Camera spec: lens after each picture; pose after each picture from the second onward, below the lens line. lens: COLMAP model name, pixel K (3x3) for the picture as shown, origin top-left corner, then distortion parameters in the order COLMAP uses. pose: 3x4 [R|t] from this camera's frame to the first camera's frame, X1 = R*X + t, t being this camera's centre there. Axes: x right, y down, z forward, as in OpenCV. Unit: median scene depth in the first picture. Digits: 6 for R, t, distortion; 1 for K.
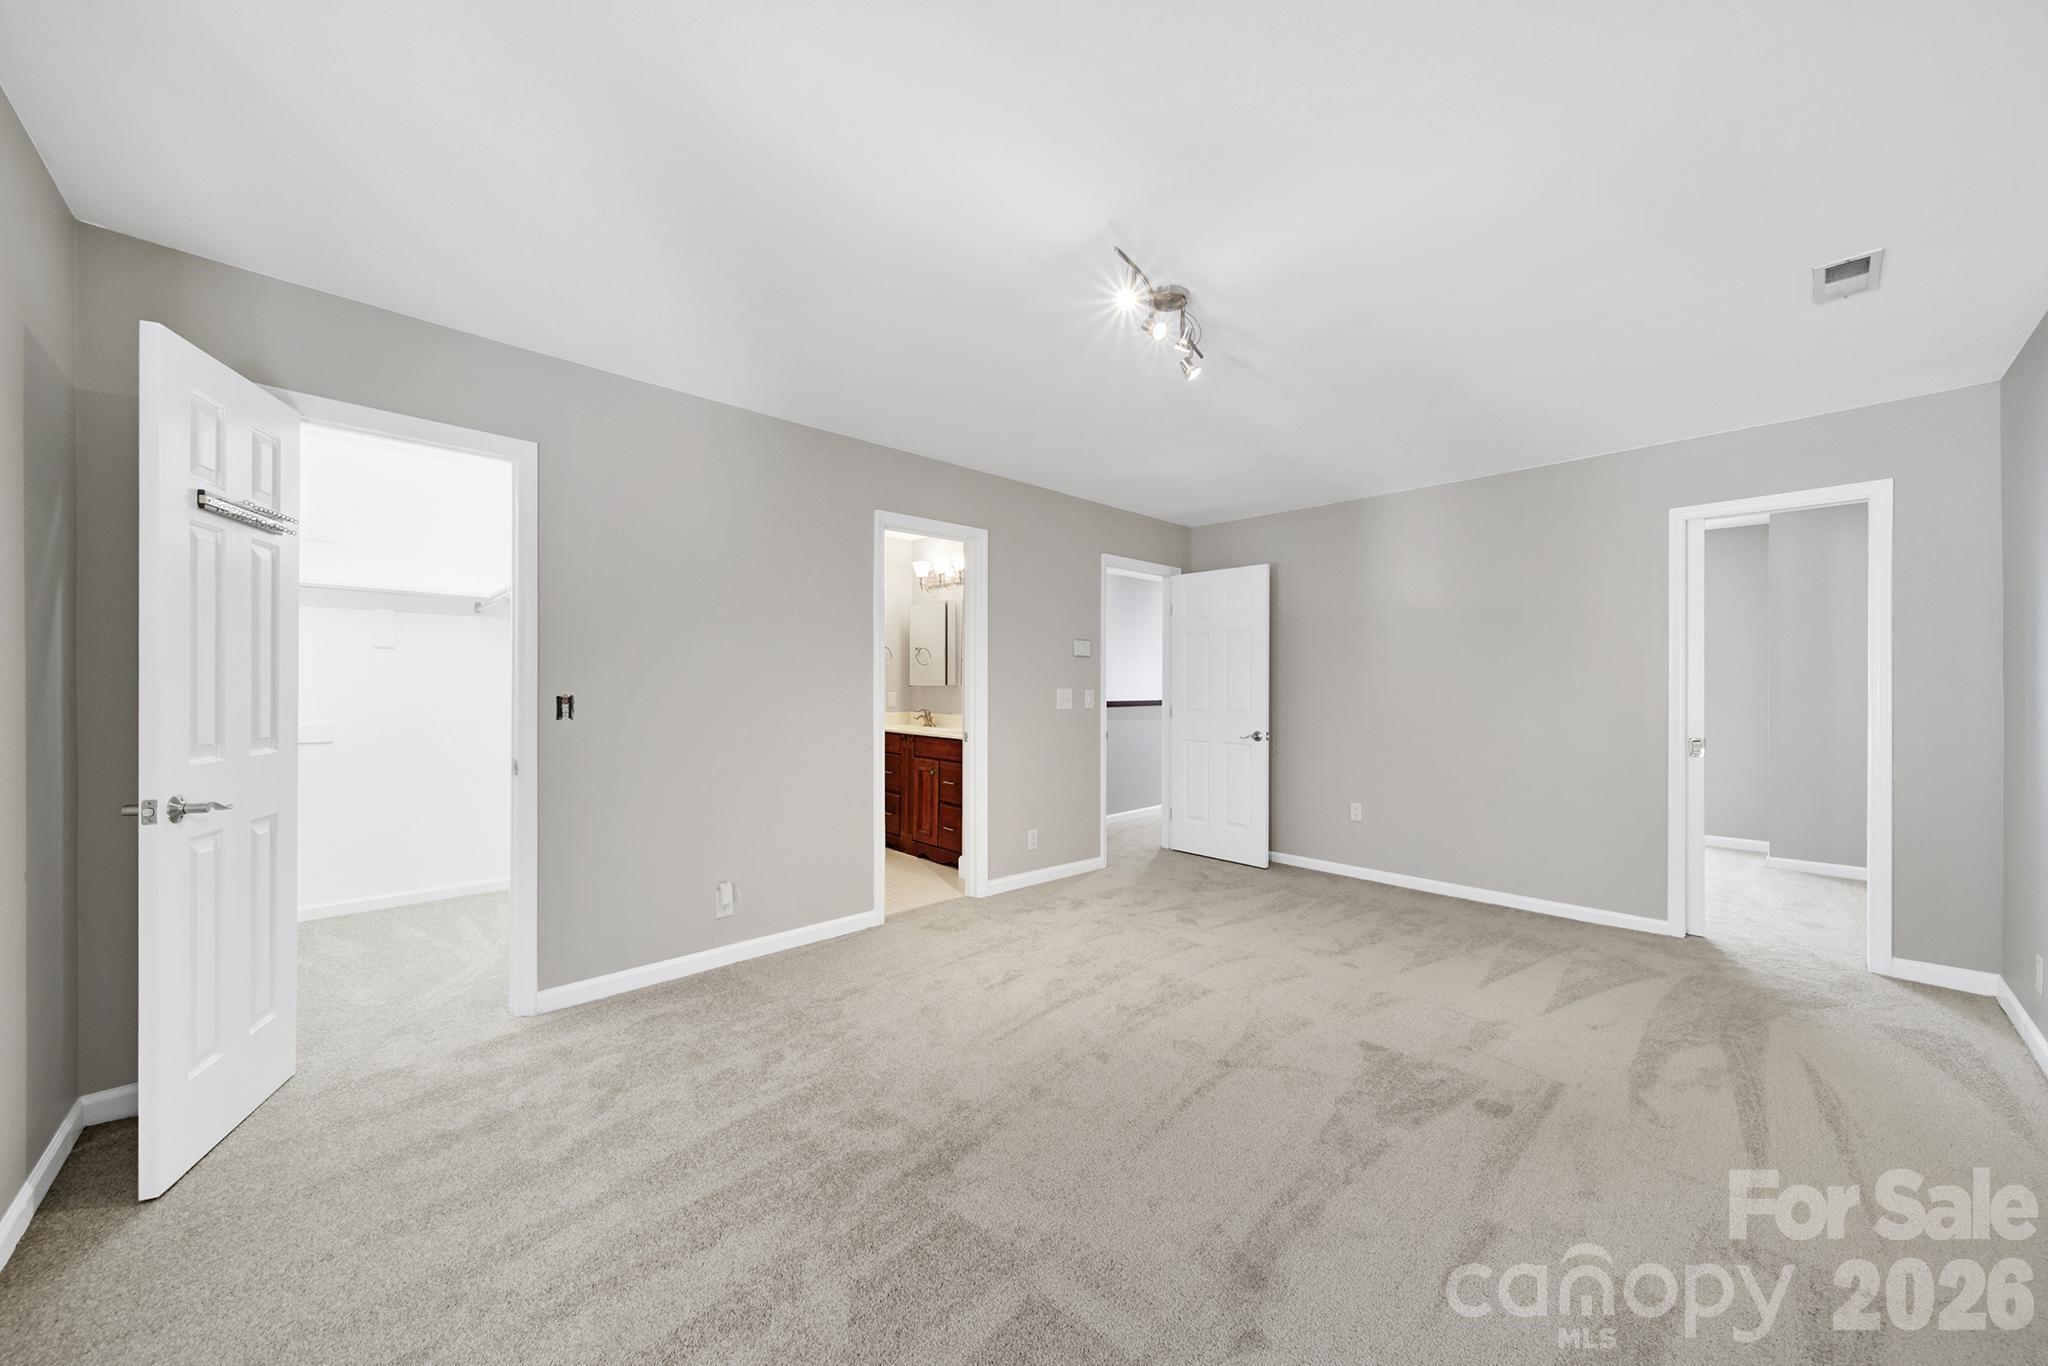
lens RADIAL K [[739.8, 0, 1004.3], [0, 739.8, 674.1], [0, 0, 1]] dist [0.000498, 0.000042]
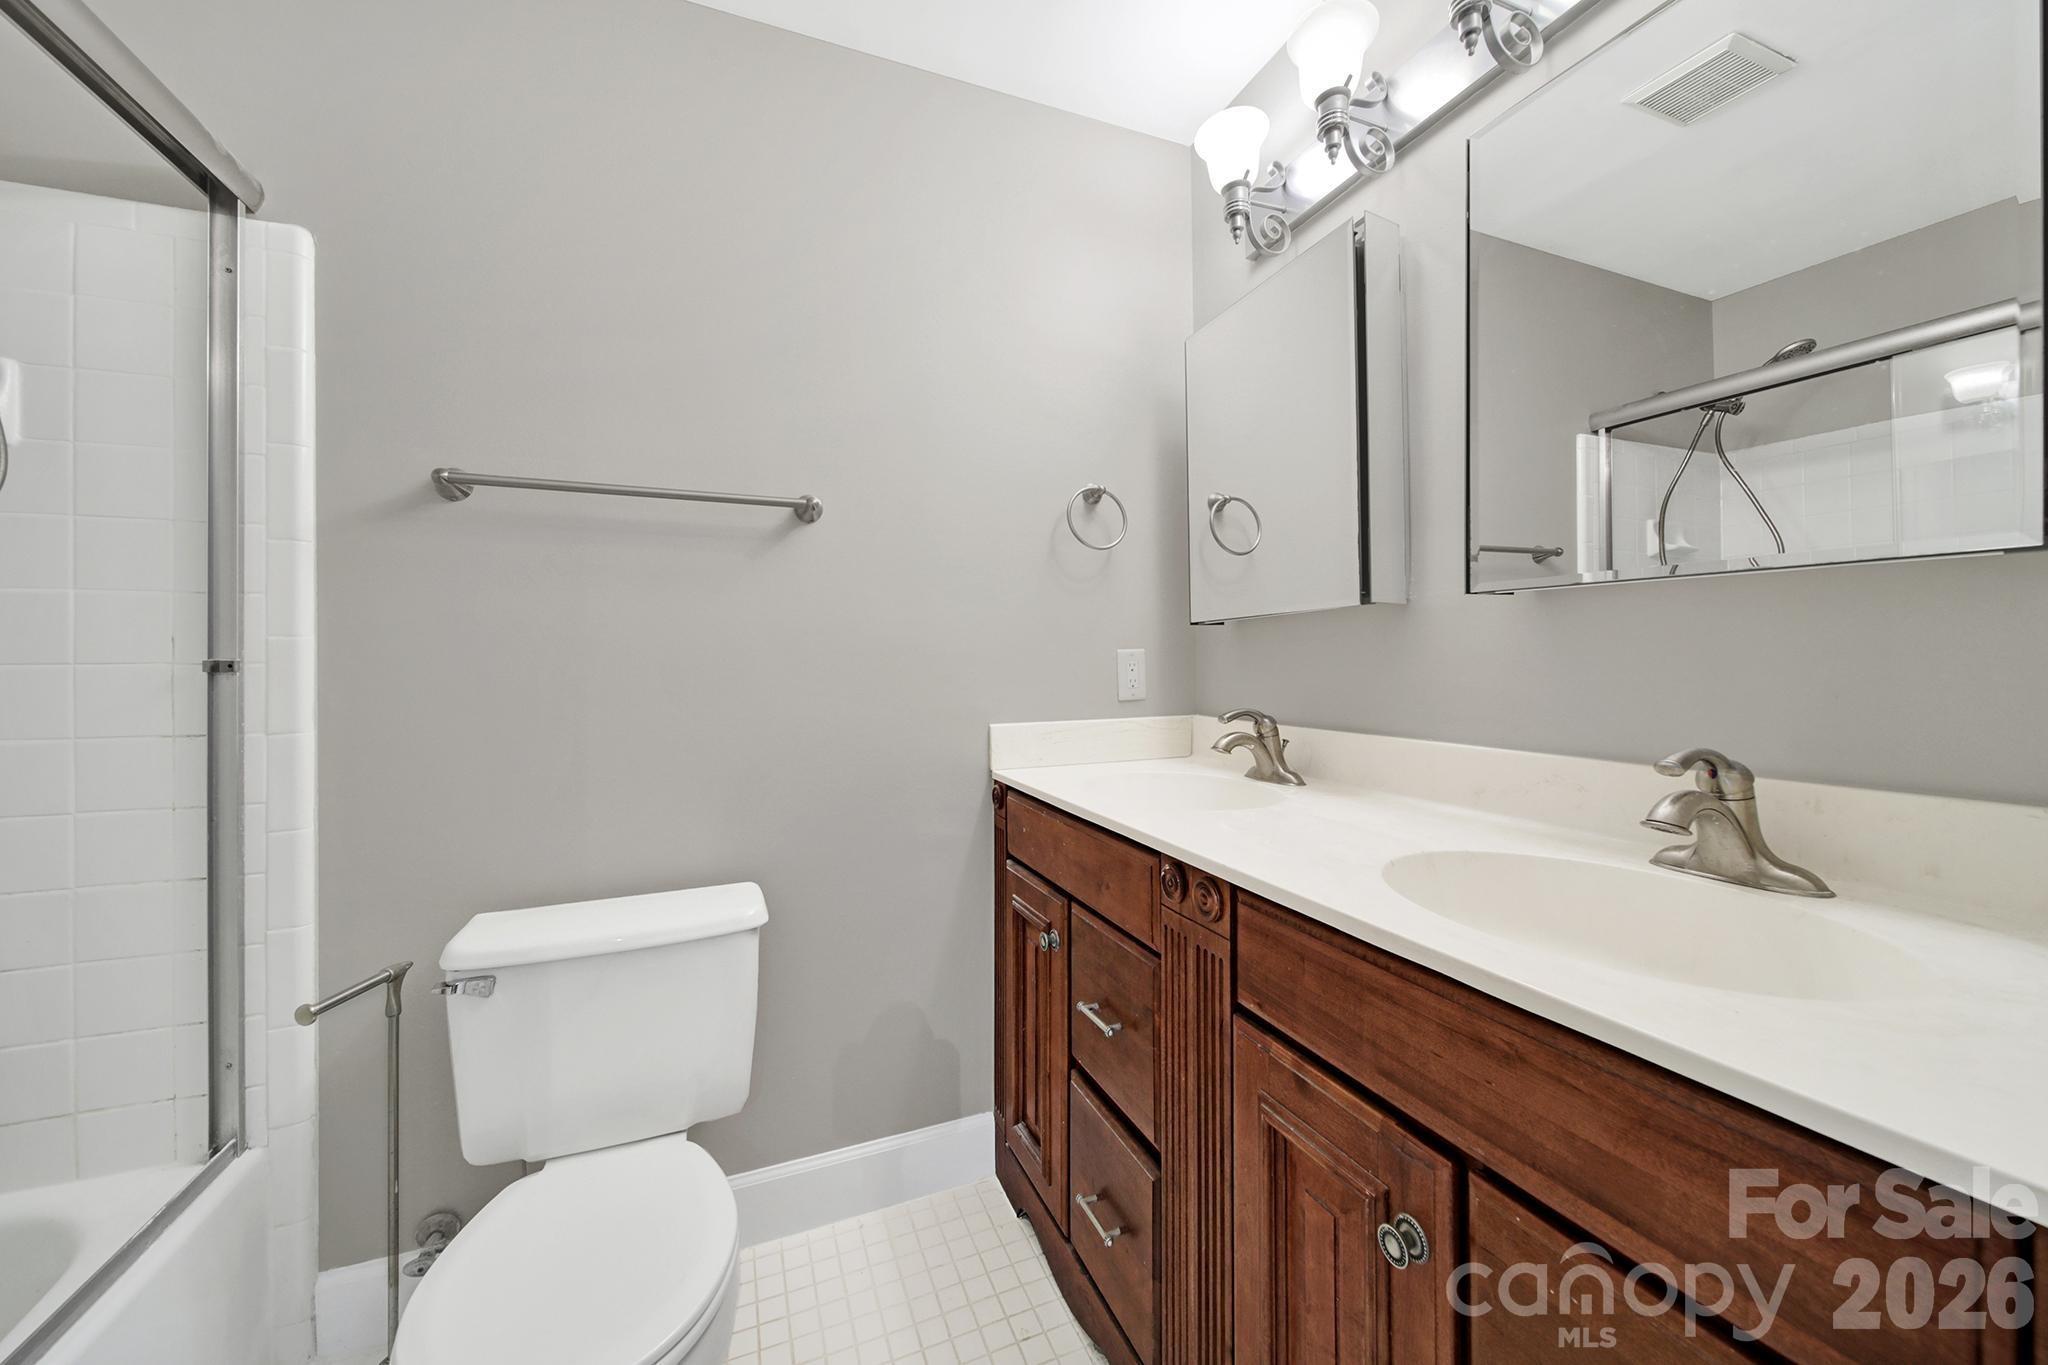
lens RADIAL K [[739.8, 0, 1004.3], [0, 739.8, 673.6], [0, 0, 1]] dist [0.000498, 0.000042]
pose [[0.934326, -0.011863, -0.356223, -0.097463], [0.022163, 0.999446, 0.024848, 0.026332], [0.355731, -0.031112, 0.934070, 0.734524]]
